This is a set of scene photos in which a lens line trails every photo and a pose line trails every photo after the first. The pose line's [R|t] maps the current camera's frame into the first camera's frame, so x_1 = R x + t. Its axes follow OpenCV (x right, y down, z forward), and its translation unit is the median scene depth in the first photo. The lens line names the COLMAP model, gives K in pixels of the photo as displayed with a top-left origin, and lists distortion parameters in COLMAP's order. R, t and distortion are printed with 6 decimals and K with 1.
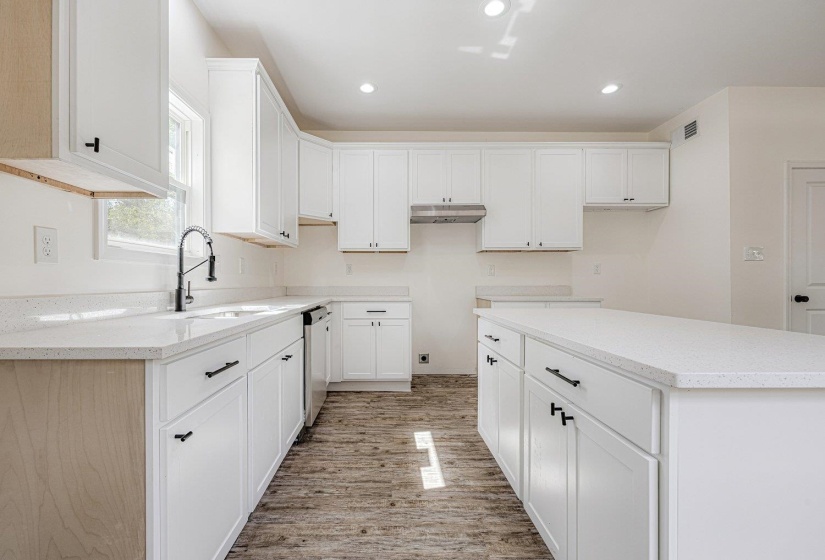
lens RADIAL K [[348.4, 0, 388.0], [0, 348.4, 284.8], [0, 0, 1]] dist [-0.001998, -0.000181]
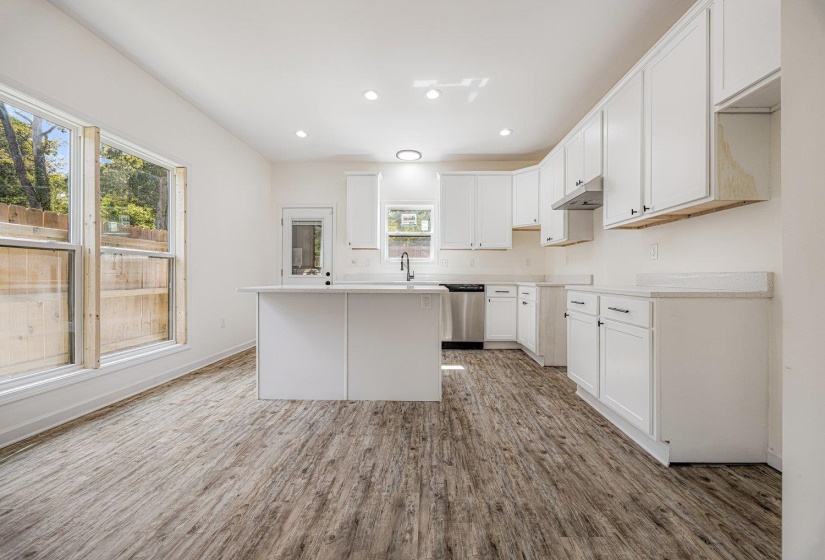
lens RADIAL K [[318.5, 0, 421.9], [0, 318.5, 276.0], [0, 0, 1]] dist [-0.003157, -0.000245]
pose [[-0.023211, -0.002115, -0.999728, 1.242809], [-0.010816, 0.999940, -0.001865, 0.019358], [0.999672, 0.010770, -0.023232, 0.704626]]
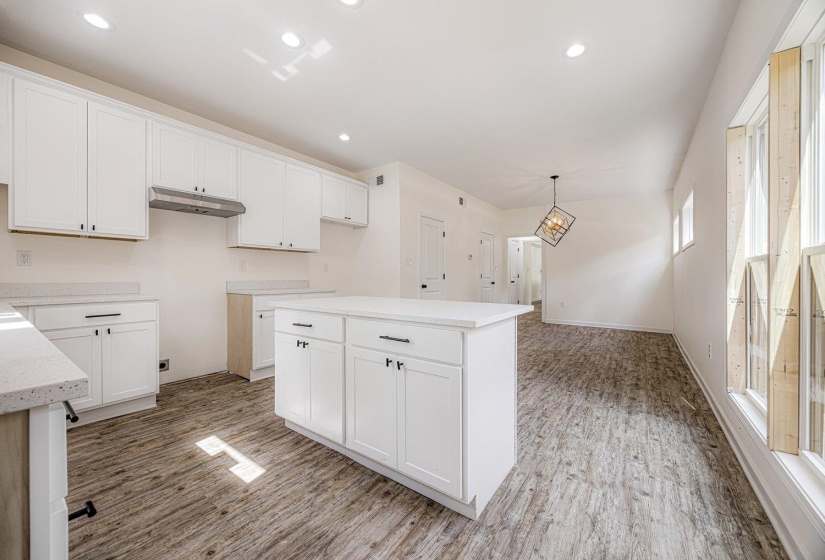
lens RADIAL K [[315.0, 0, 419.2], [0, 315.0, 277.9], [0, 0, 1]] dist [-0.001138, -0.000136]
pose [[0.578026, -0.002047, 0.816016, -0.213612], [0.005430, 0.999984, -0.001337, -0.001905], [-0.816000, 0.005204, 0.578028, 0.039857]]
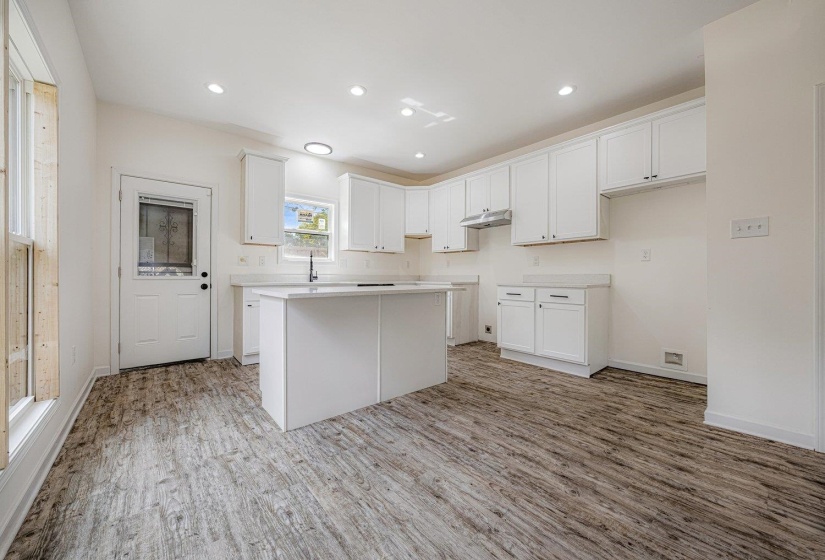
lens RADIAL K [[315.0, 0, 419.2], [0, 315.0, 277.9], [0, 0, 1]] dist [-0.001138, -0.000136]
pose [[0.650817, 0.002709, -0.759230, 1.097204], [-0.004368, 0.999990, -0.000177, 0.020867], [0.759222, 0.003432, 0.650823, 0.018889]]
